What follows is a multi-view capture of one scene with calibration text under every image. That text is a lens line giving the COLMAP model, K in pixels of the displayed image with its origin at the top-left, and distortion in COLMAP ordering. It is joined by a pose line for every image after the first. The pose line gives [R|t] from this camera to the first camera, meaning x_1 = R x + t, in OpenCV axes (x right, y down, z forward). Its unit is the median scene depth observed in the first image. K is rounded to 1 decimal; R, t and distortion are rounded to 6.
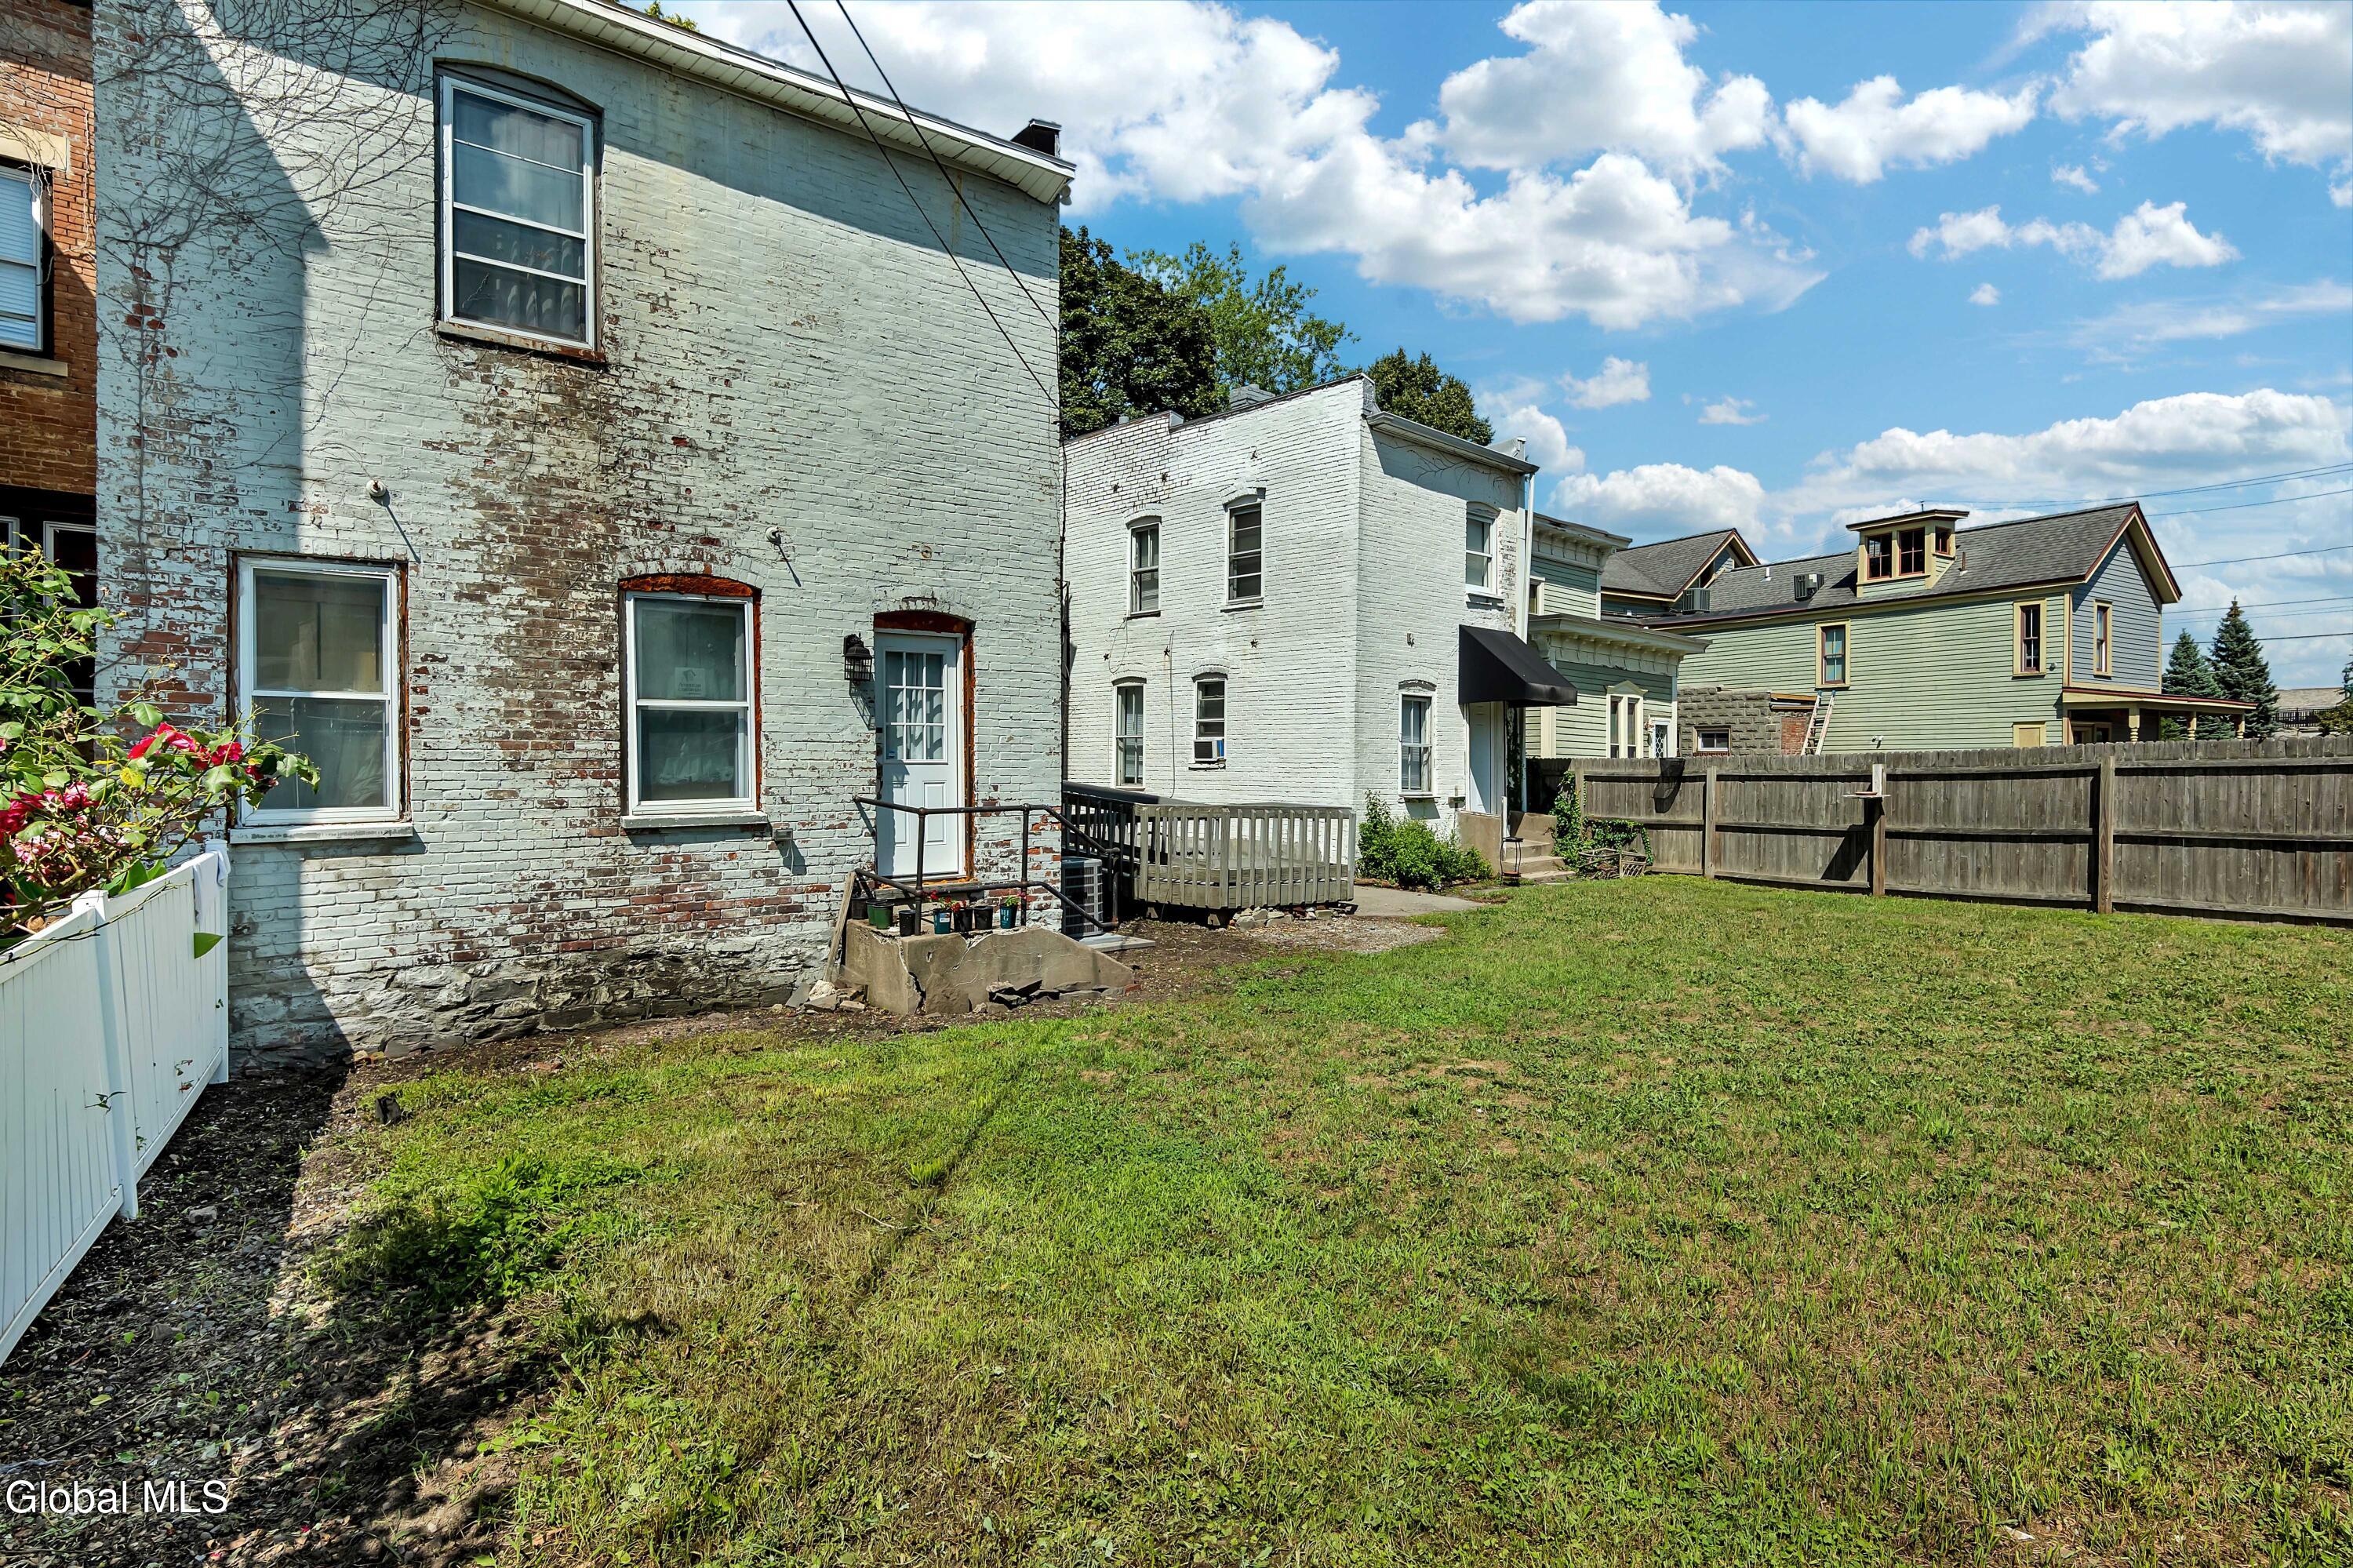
lens RADIAL K [[1242.8, 0, 1174.8], [0, 1242.8, 773.8], [0, 0, 1]] dist [0.000657, 0.000838]
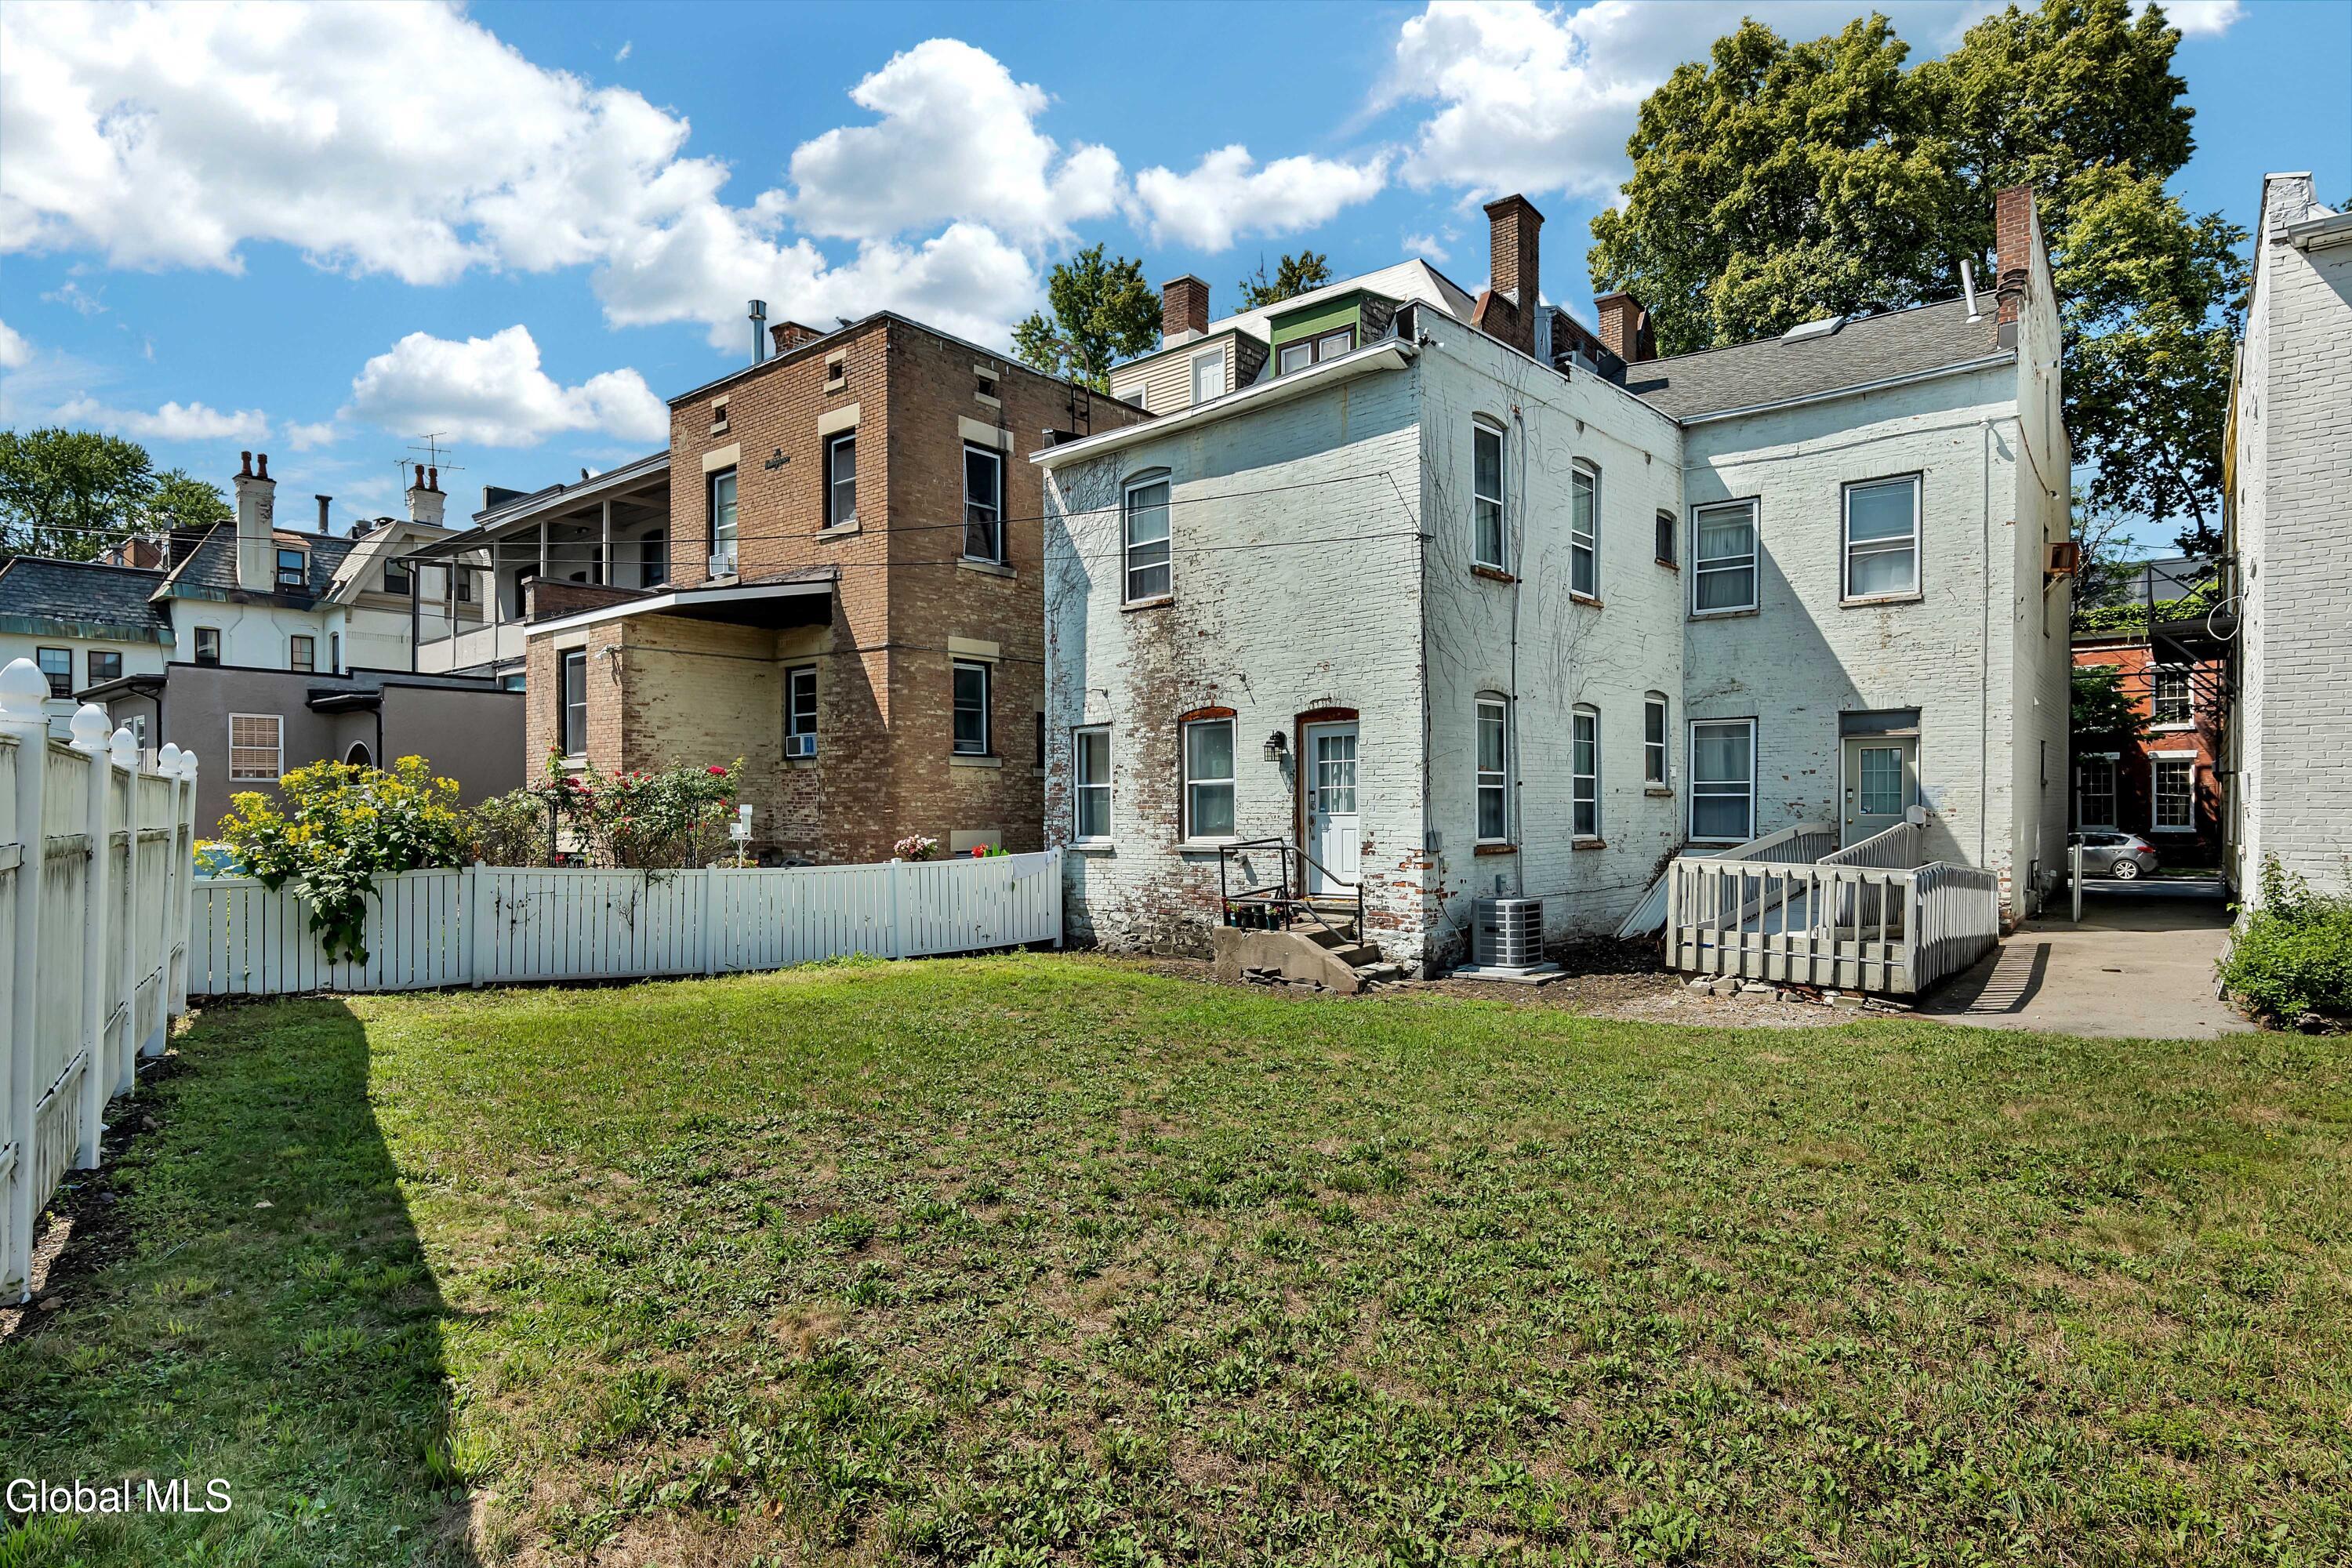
lens RADIAL K [[1242.2, 0, 1174.7], [0, 1242.2, 804.0], [0, 0, 1]] dist [0.000657, 0.000838]
pose [[0.118299, -0.005848, -0.992961, 1.376654], [0.000225, 0.999983, -0.005863, -0.015048], [0.992978, 0.000470, 0.118298, 0.769173]]
